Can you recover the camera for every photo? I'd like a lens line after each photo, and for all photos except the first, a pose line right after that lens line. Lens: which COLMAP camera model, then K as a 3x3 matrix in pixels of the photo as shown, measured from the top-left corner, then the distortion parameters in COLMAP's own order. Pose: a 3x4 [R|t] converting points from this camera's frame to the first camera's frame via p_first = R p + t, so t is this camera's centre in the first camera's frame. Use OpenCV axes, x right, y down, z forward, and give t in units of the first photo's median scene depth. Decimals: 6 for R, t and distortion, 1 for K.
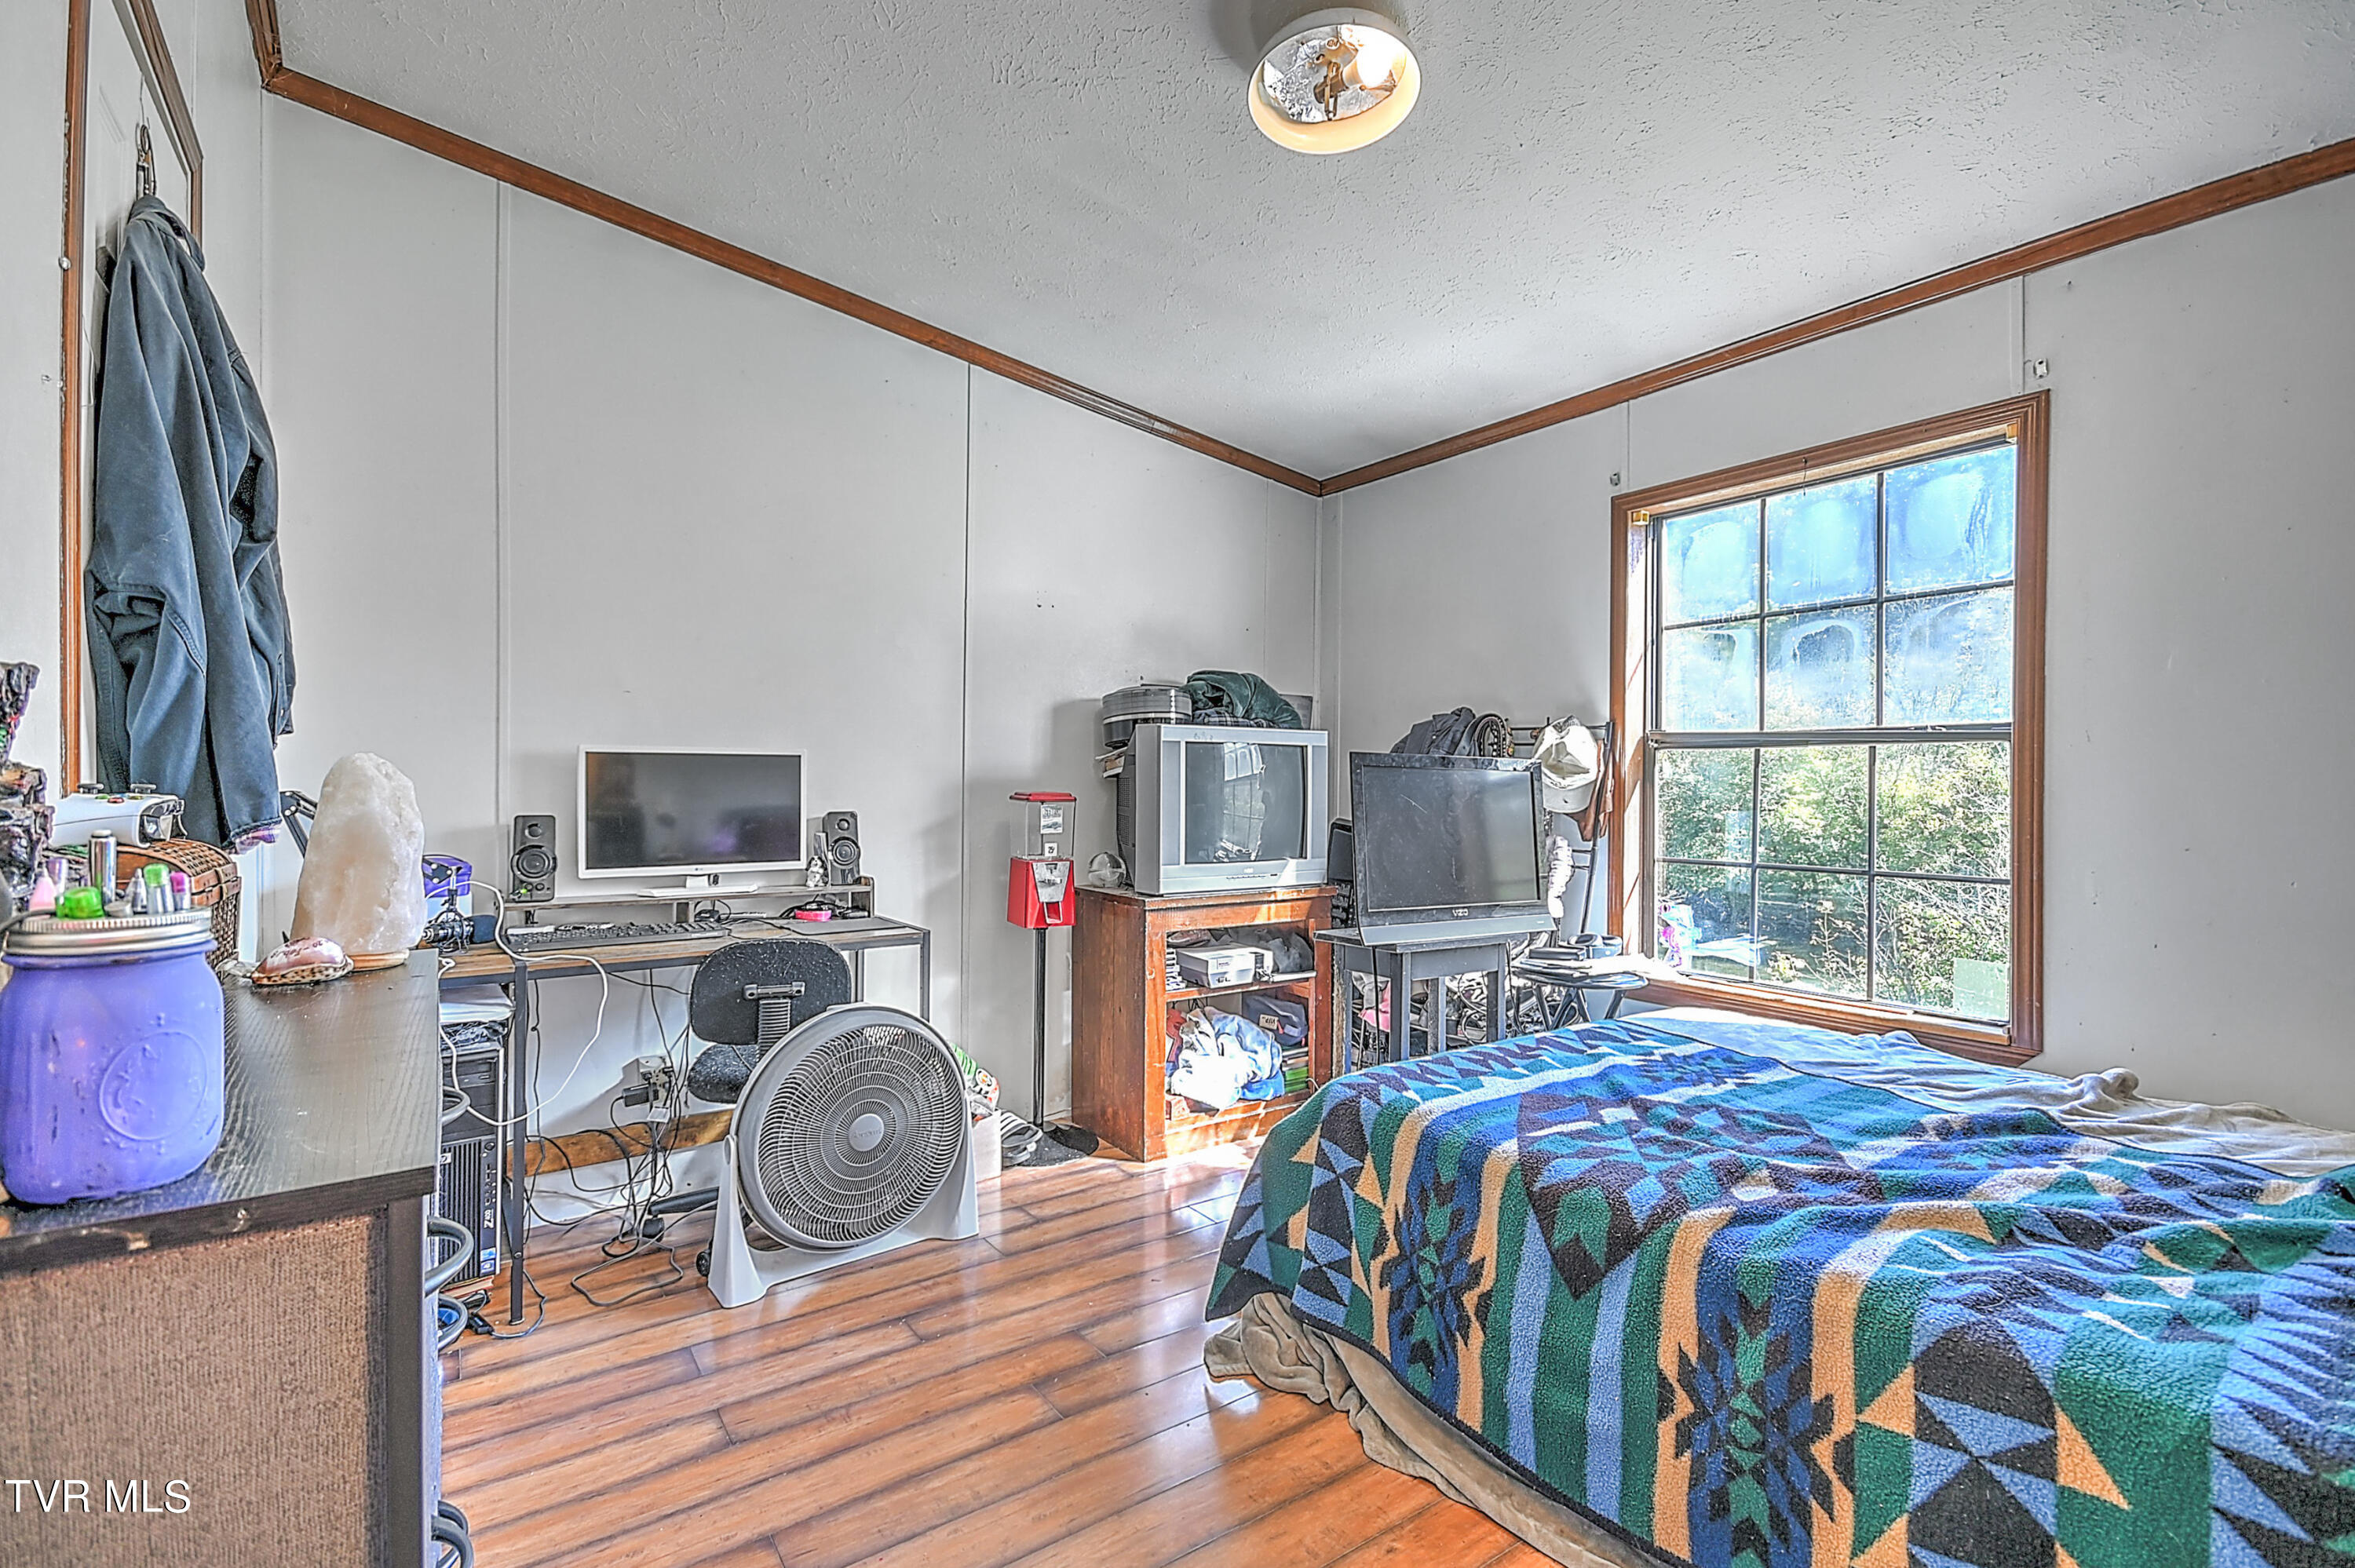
lens RADIAL K [[1054.7, 0, 1197.3], [0, 1054.7, 763.7], [0, 0, 1]] dist [-0.000199, -0.006312]
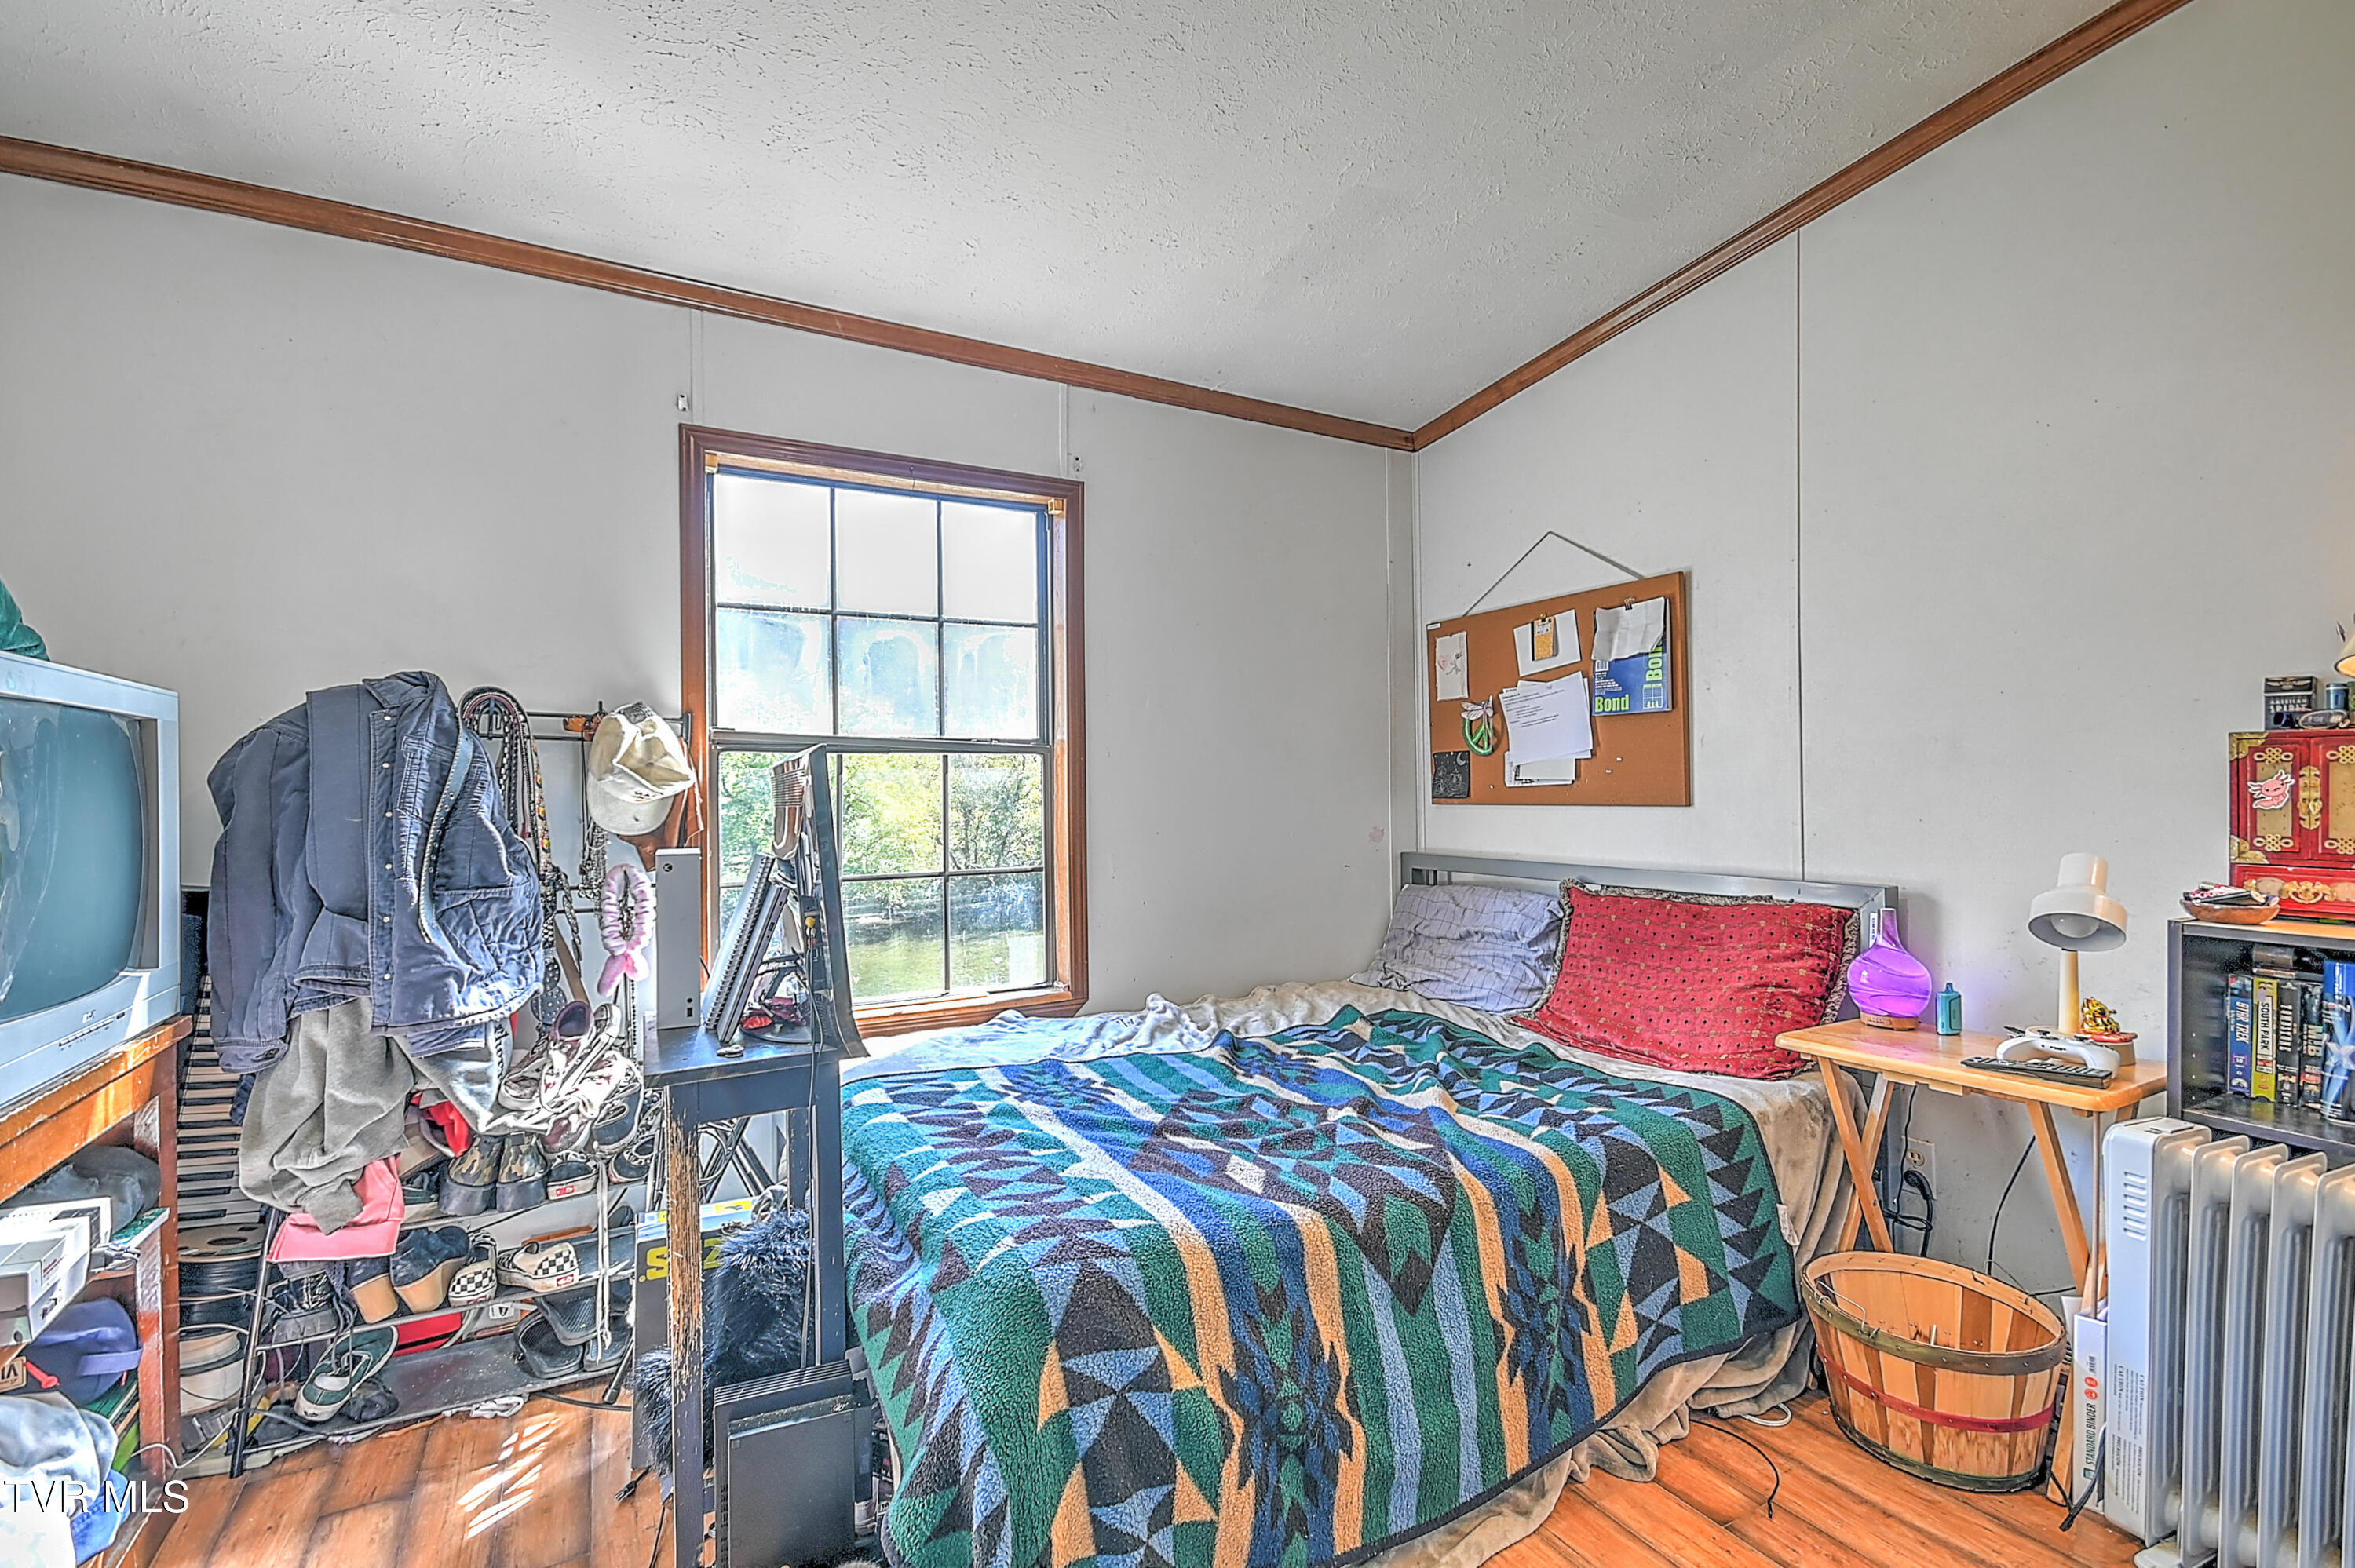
lens RADIAL K [[1018.3, 0, 1155.7], [0, 1018.3, 784.0], [0, 0, 1]] dist [0.016579, -0.007199]
pose [[0.114777, -0.001172, 0.993391, -0.481880], [-0.010753, 0.999939, 0.002422, 0.009872], [-0.993333, -0.010960, 0.114757, 0.885280]]
